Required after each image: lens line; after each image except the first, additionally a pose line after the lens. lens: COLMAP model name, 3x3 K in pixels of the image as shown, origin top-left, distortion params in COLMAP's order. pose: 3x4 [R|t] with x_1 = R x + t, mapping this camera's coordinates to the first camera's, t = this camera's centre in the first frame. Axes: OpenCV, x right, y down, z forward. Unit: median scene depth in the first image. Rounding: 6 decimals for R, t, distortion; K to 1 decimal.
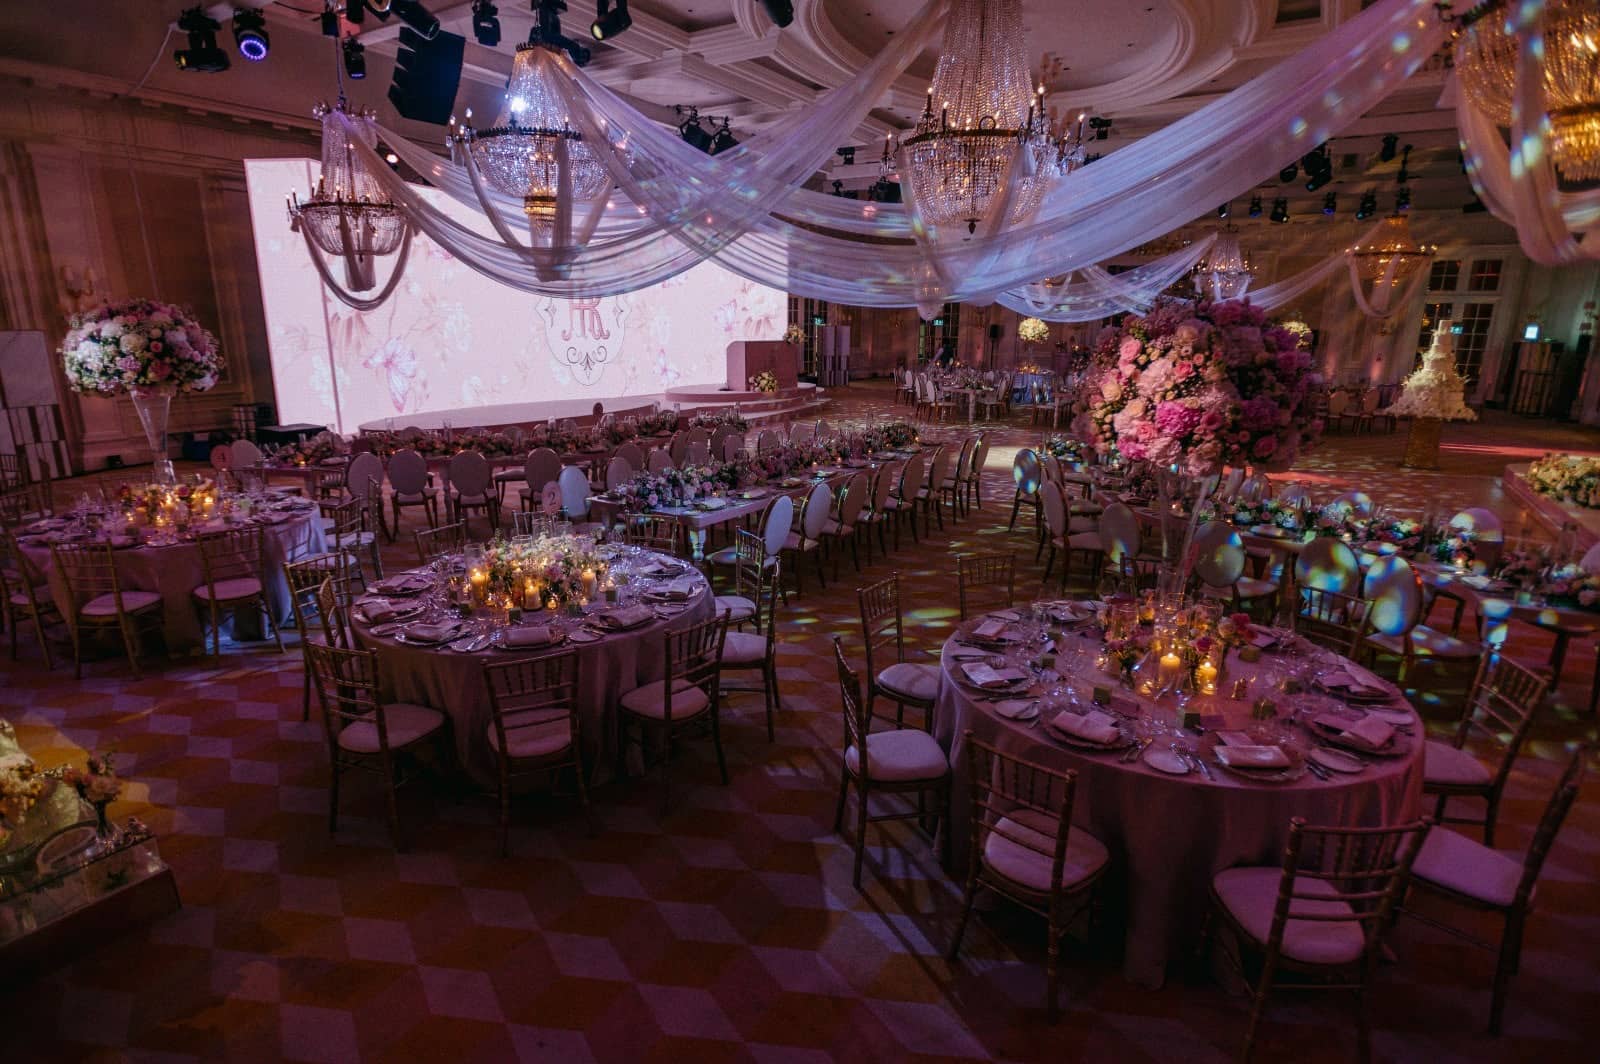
lens RADIAL K [[827.8, 0, 798.7], [0, 827.8, 535.3], [0, 0, 1]] dist [-0.017505, 0.000803]
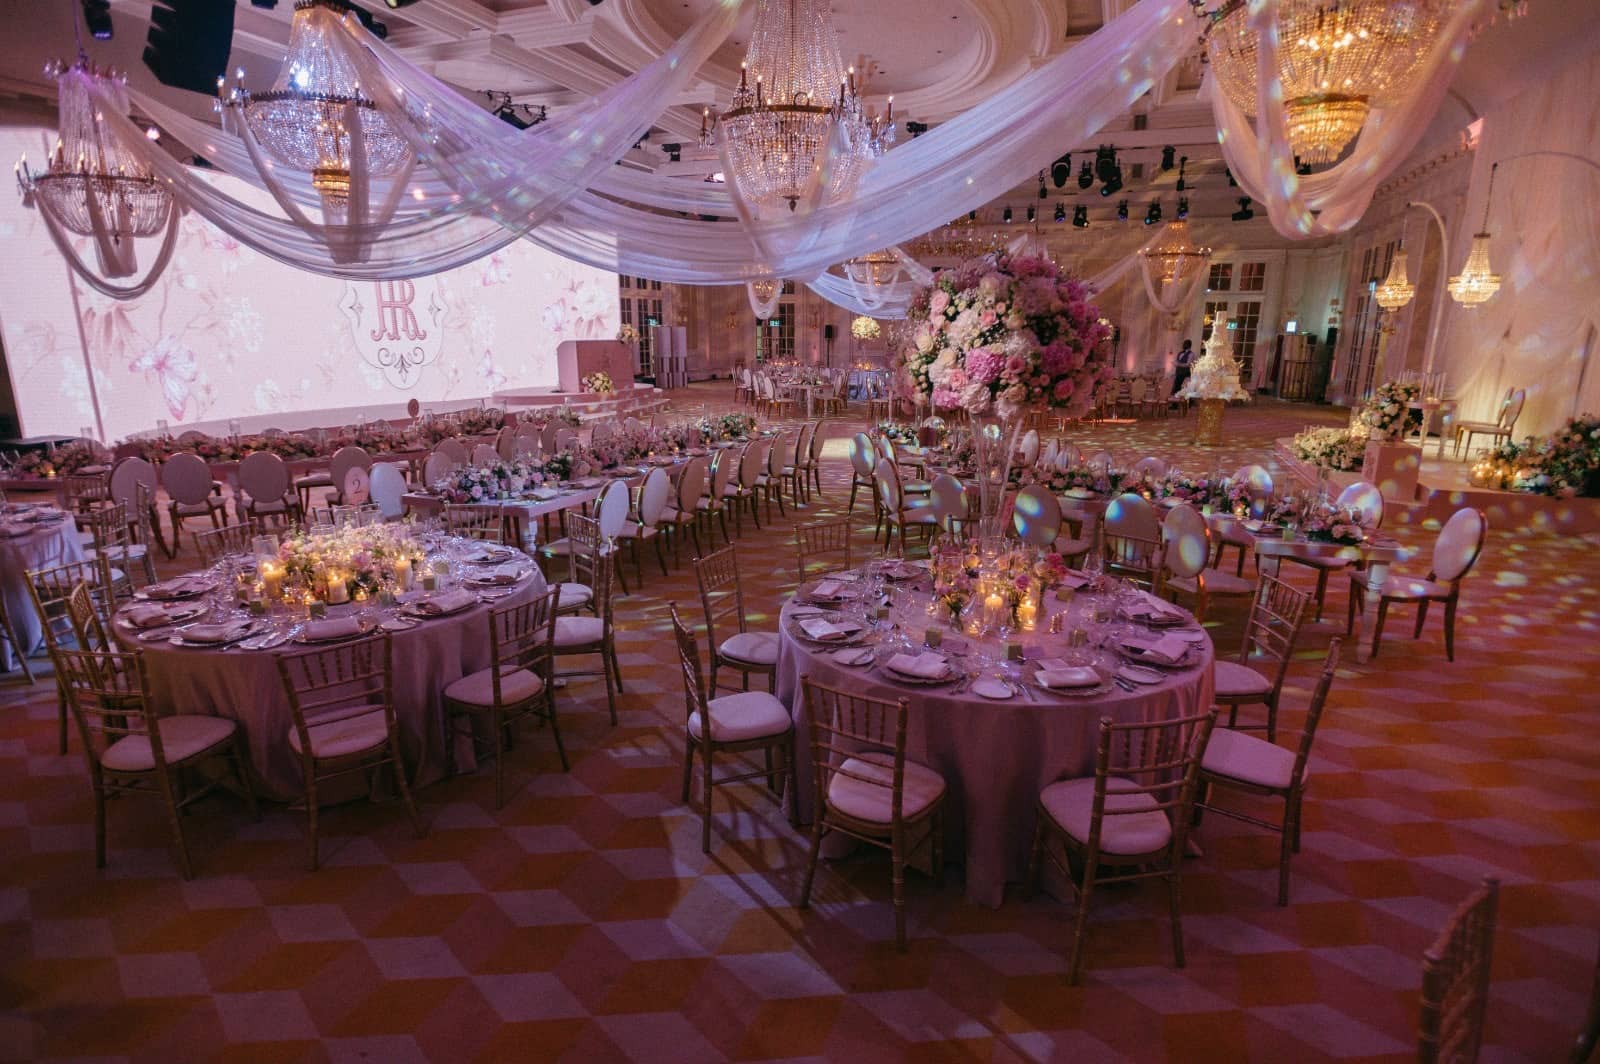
lens RADIAL K [[831.9, 0, 808.5], [0, 831.9, 538.7], [0, 0, 1]] dist [-0.015516, 0.000386]
pose [[0.980157, -0.053578, 0.190845, 0.008959], [0.054468, 0.998515, 0.000581, 0.025332], [-0.190593, 0.009826, 0.981620, 0.001341]]
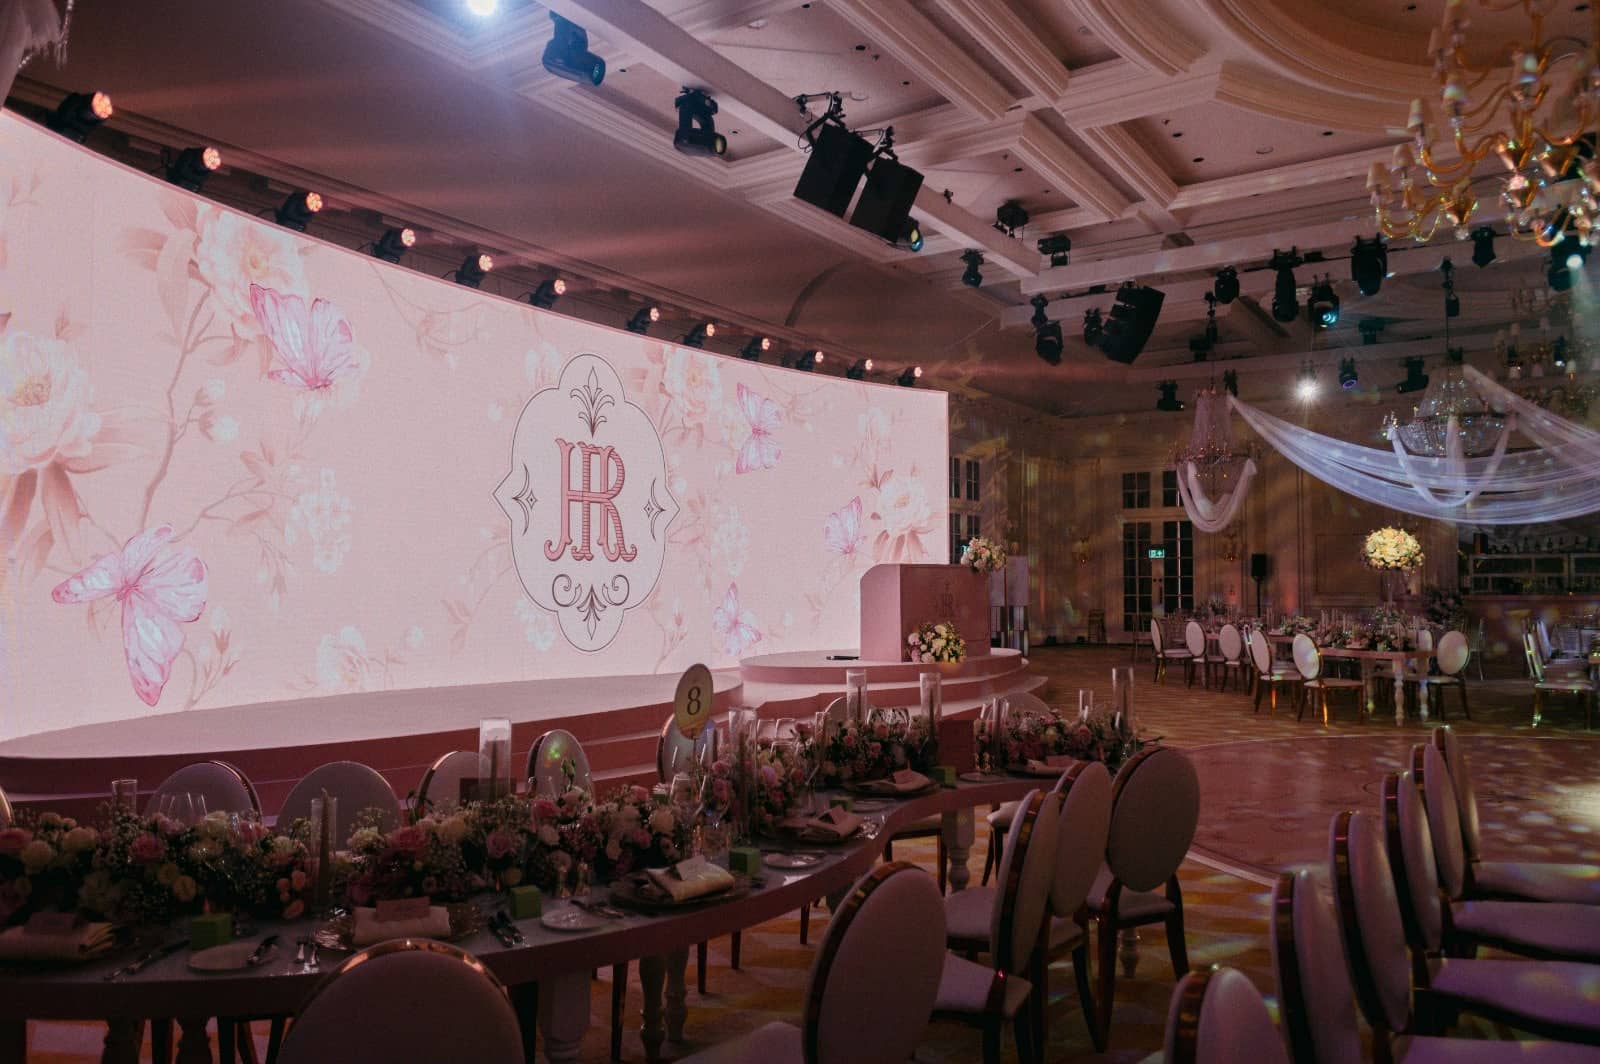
lens RADIAL K [[1109.2, 0, 801.4], [0, 1109.2, 550.2], [0, 0, 1]] dist [-0.008581, -0.003293]
pose [[0.999190, -0.012534, -0.038252, -0.246067], [0.001260, 0.959557, -0.281510, -0.126189], [0.040233, 0.281234, 0.958796, 0.846387]]
